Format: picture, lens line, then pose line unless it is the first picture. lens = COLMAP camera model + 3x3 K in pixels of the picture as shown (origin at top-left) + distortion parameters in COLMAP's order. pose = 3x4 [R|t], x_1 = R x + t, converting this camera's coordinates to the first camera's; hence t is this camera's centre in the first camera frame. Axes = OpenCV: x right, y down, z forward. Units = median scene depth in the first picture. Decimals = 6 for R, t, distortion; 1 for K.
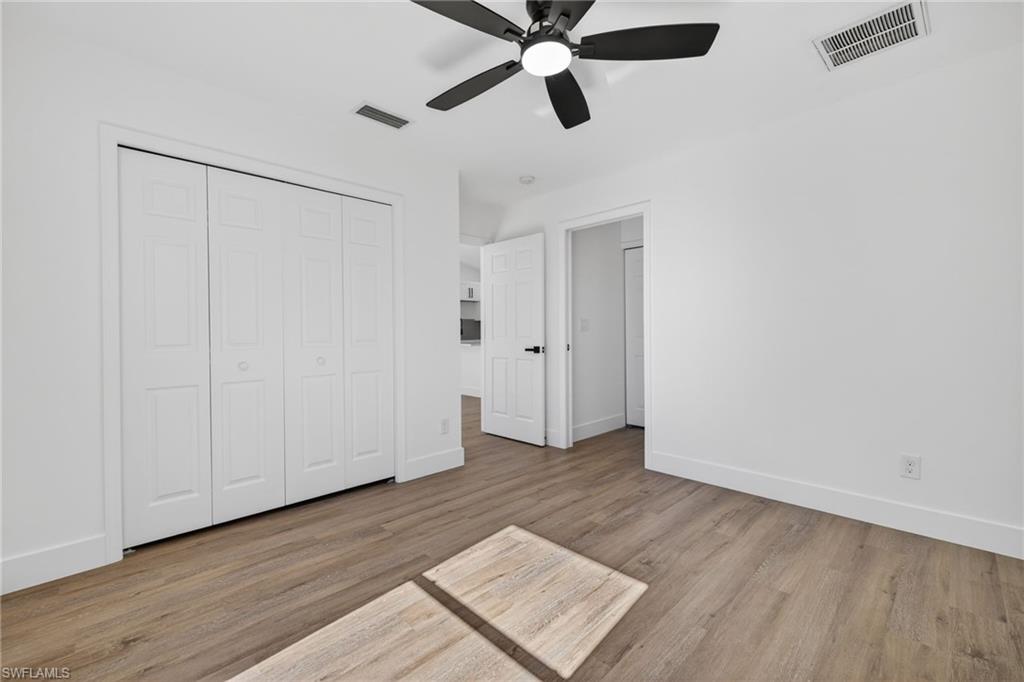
lens RADIAL K [[423.7, 0, 508.9], [0, 423.7, 336.7], [0, 0, 1]] dist [0.003175, 0.000073]
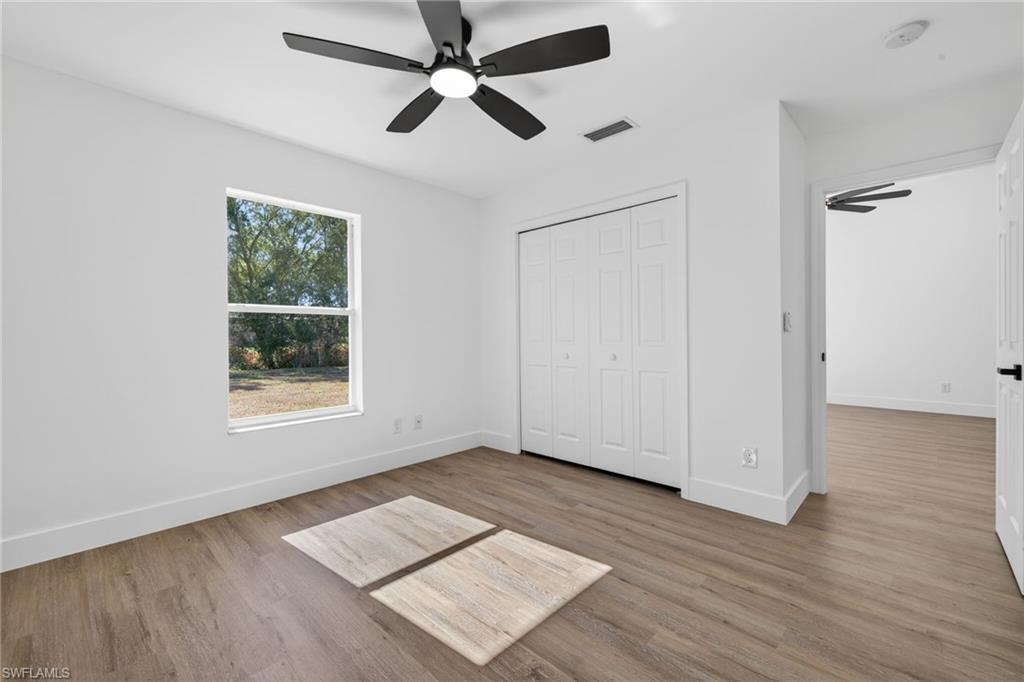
lens RADIAL K [[426.1, 0, 510.1], [0, 426.1, 336.9], [0, 0, 1]] dist [0.002184, 0.000251]
pose [[0.047757, 0.016558, -0.998722, 0.861799], [-0.007594, 0.999840, 0.016214, -0.019273], [0.998830, 0.006810, 0.047875, 0.791465]]
